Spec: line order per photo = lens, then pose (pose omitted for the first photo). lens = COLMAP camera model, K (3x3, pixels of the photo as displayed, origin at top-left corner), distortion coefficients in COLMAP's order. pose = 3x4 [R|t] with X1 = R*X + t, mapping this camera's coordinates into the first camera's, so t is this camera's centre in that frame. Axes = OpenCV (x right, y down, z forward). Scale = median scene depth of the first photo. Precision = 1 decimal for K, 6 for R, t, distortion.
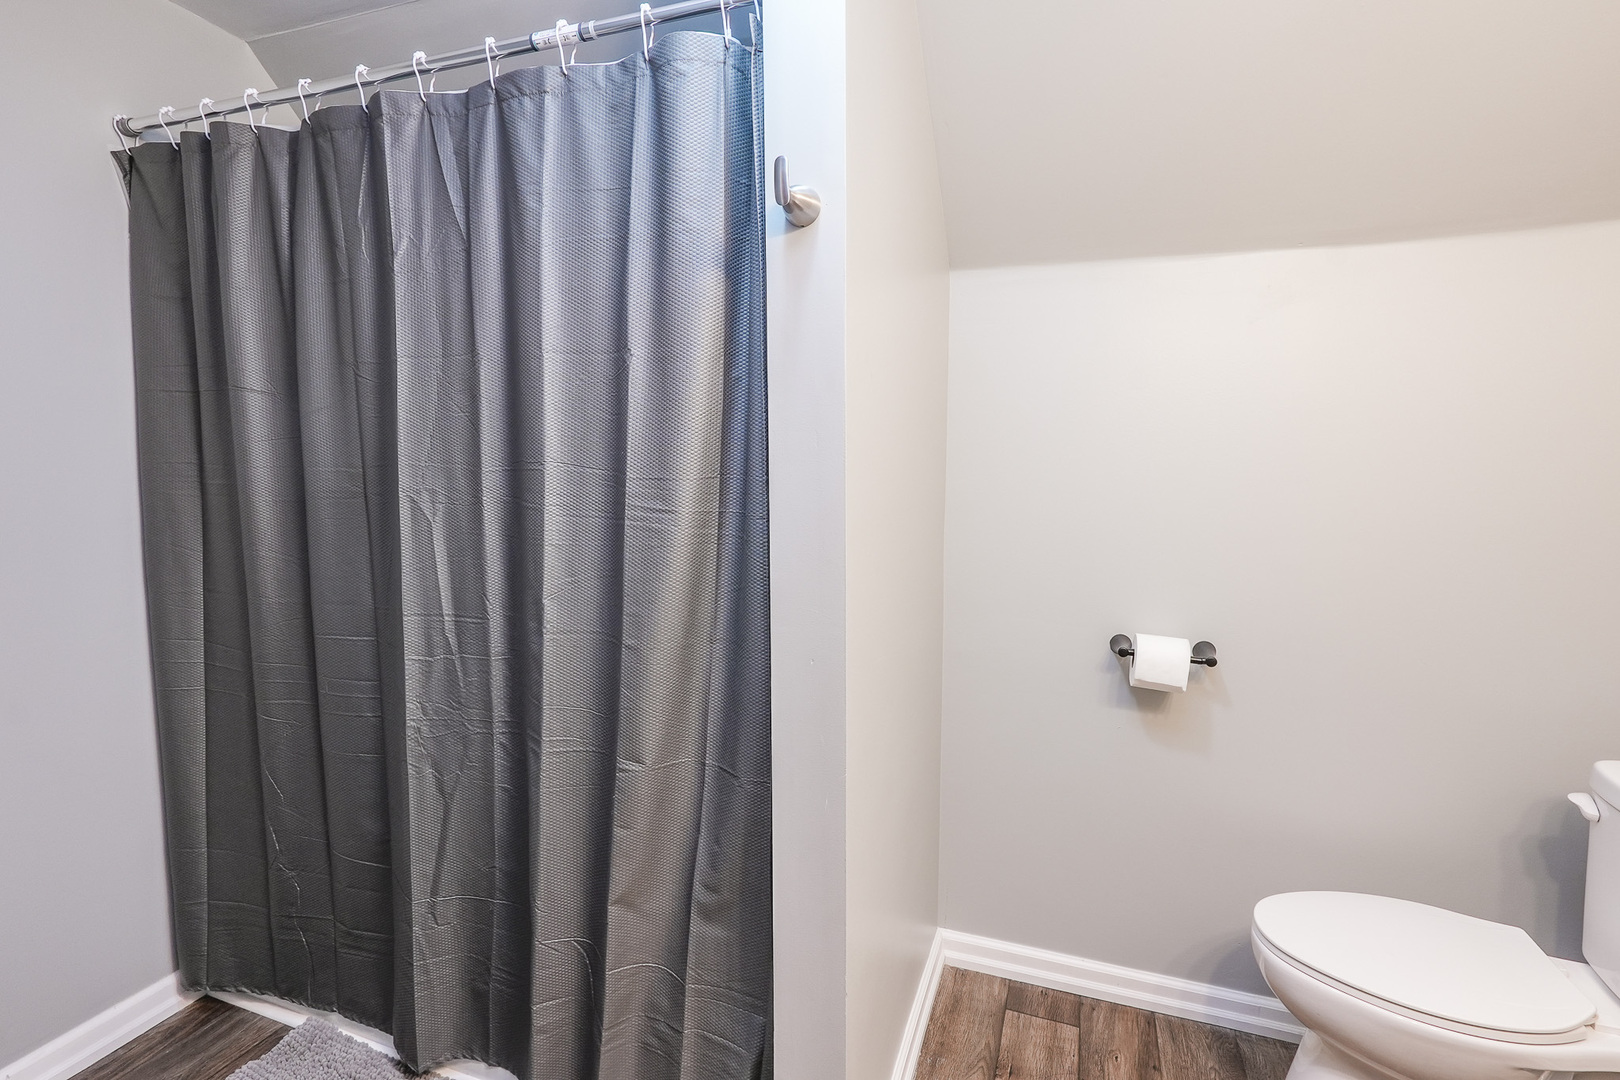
lens RADIAL K [[740.5, 0, 820.2], [0, 740.5, 541.3], [0, 0, 1]] dist [-0.019358, 0.009703]
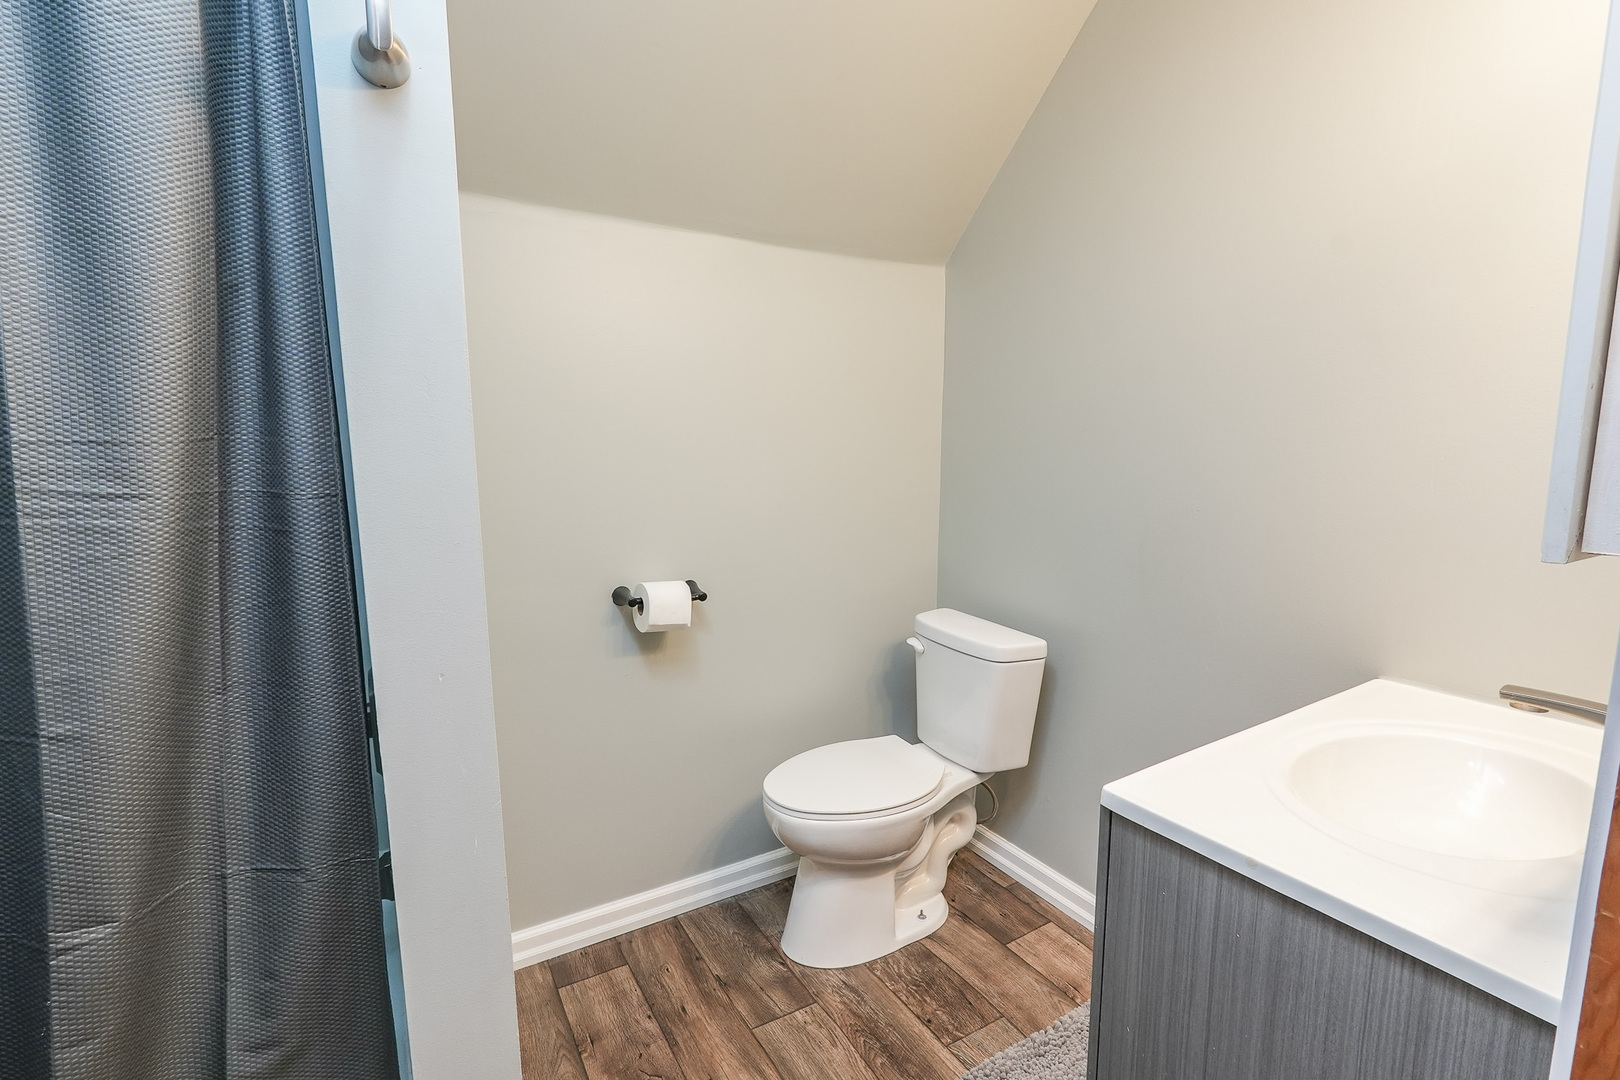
lens RADIAL K [[740.5, 0, 815.2], [0, 740.5, 541.7], [0, 0, 1]] dist [-0.019358, 0.009703]
pose [[0.633374, -0.116853, 0.764972, -0.220785], [0.072512, 0.993146, 0.091669, -0.012863], [-0.770441, -0.002591, 0.637506, 0.135213]]
